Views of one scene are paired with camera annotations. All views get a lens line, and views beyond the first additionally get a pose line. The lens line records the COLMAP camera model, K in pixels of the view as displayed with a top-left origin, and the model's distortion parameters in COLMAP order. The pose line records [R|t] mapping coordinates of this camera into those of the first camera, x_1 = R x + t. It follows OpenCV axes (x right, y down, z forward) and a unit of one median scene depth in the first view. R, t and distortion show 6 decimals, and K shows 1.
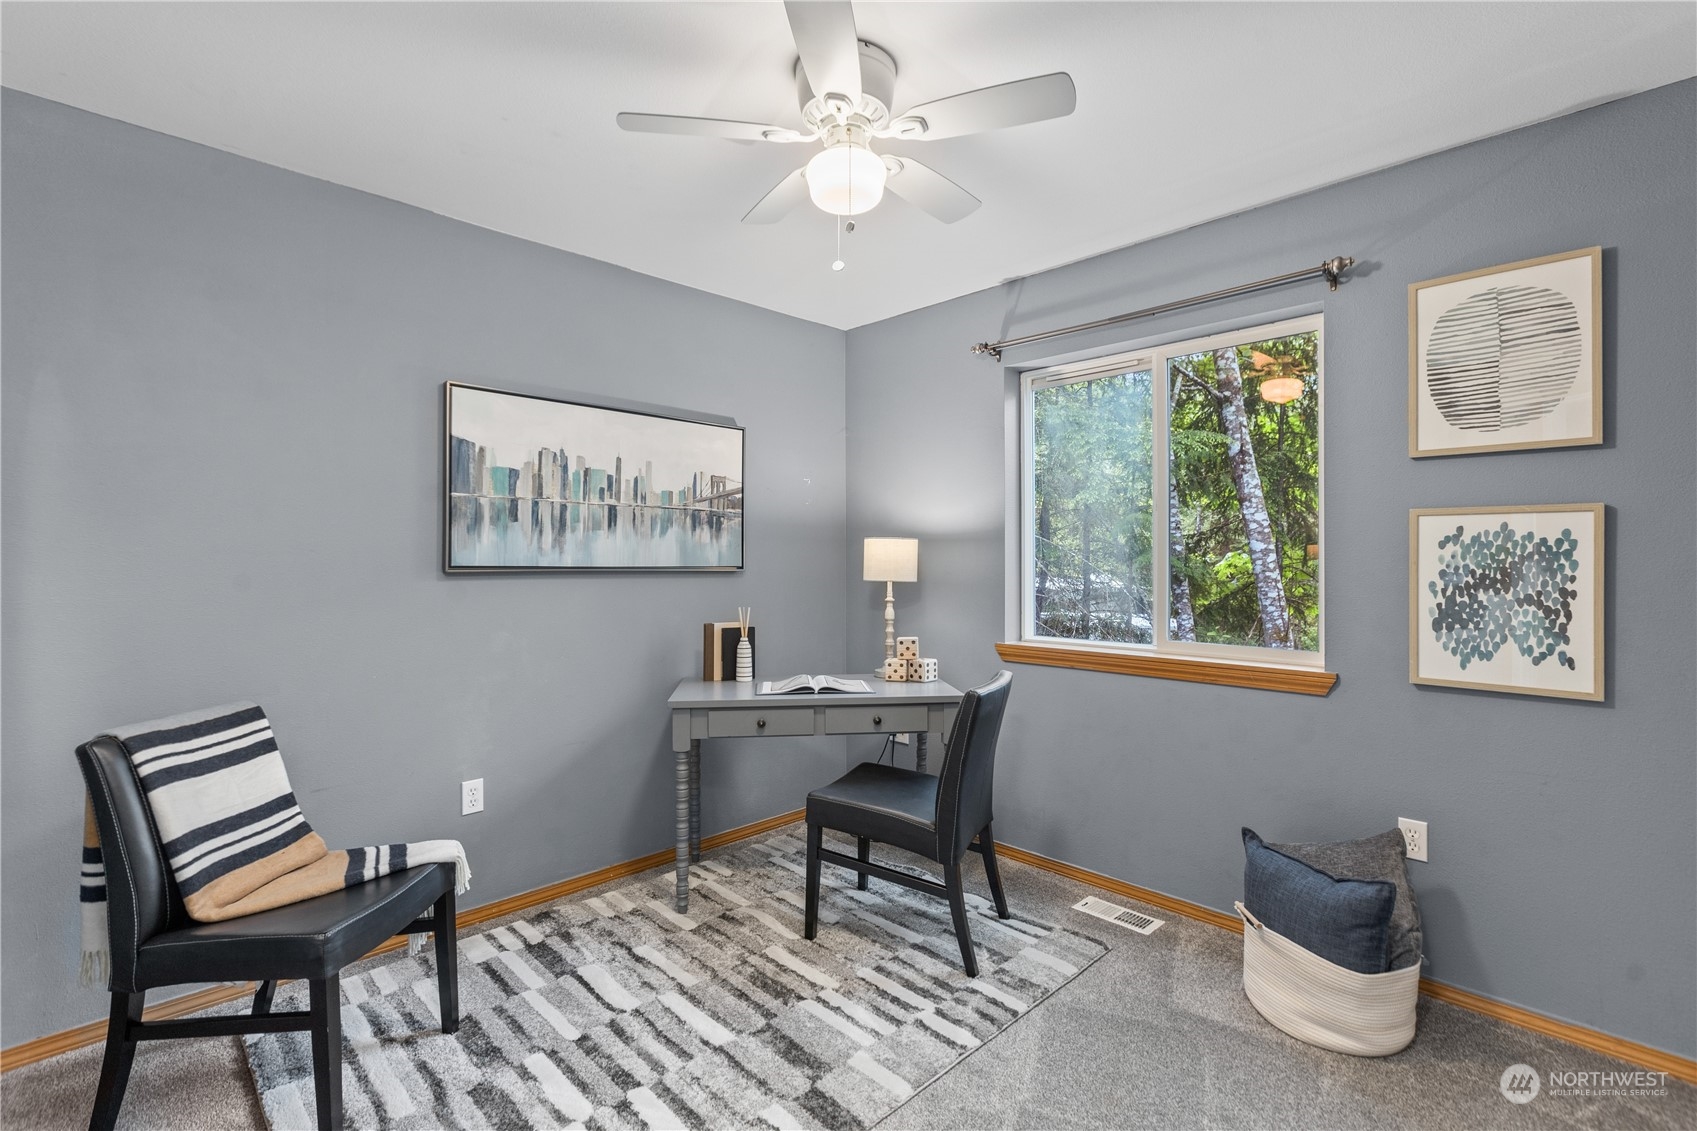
lens RADIAL K [[752.1, 0, 846.4], [0, 752.1, 567.6], [0, 0, 1]] dist [-0.002249, 0.001118]
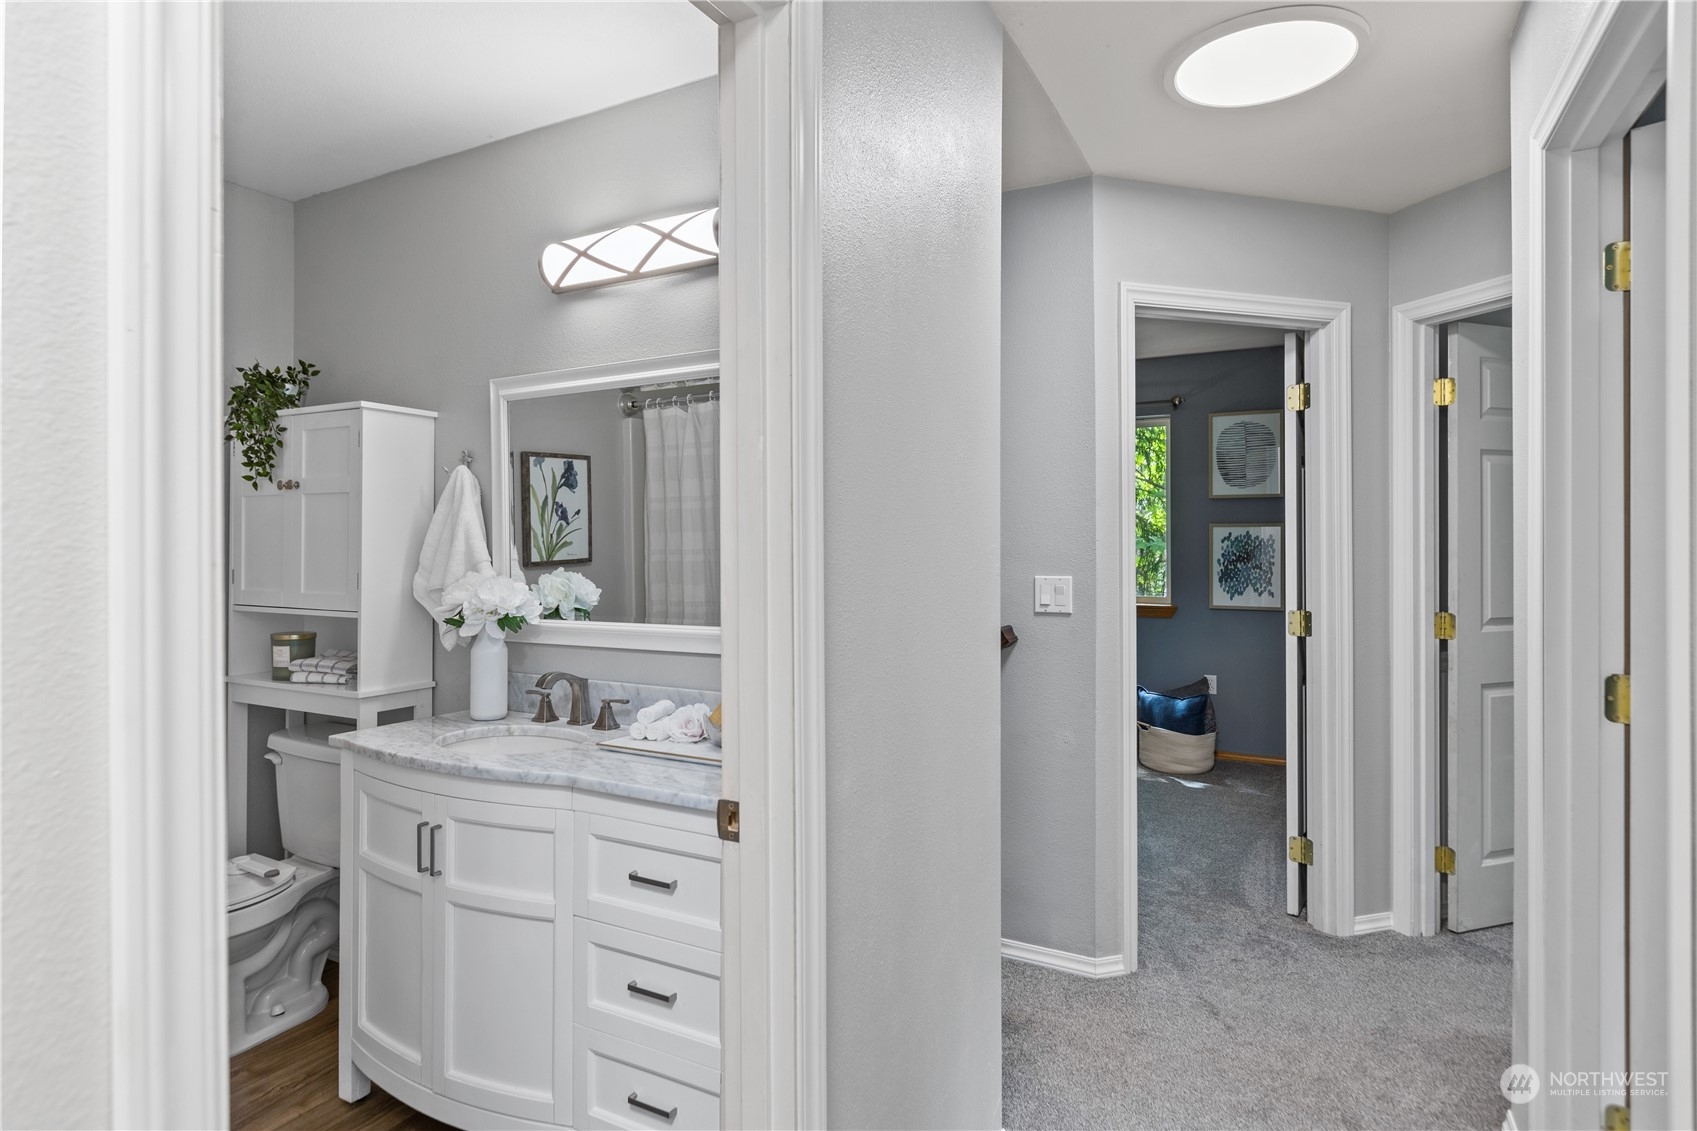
lens RADIAL K [[921.5, 0, 847.5], [0, 921.5, 556.1], [0, 0, 1]] dist [0.032921, 0.000262]
pose [[0.958859, -0.003593, 0.283859, -0.959224], [0.003371, 0.999994, 0.001269, 0.004442], [-0.283861, -0.000260, 0.958865, -1.199149]]
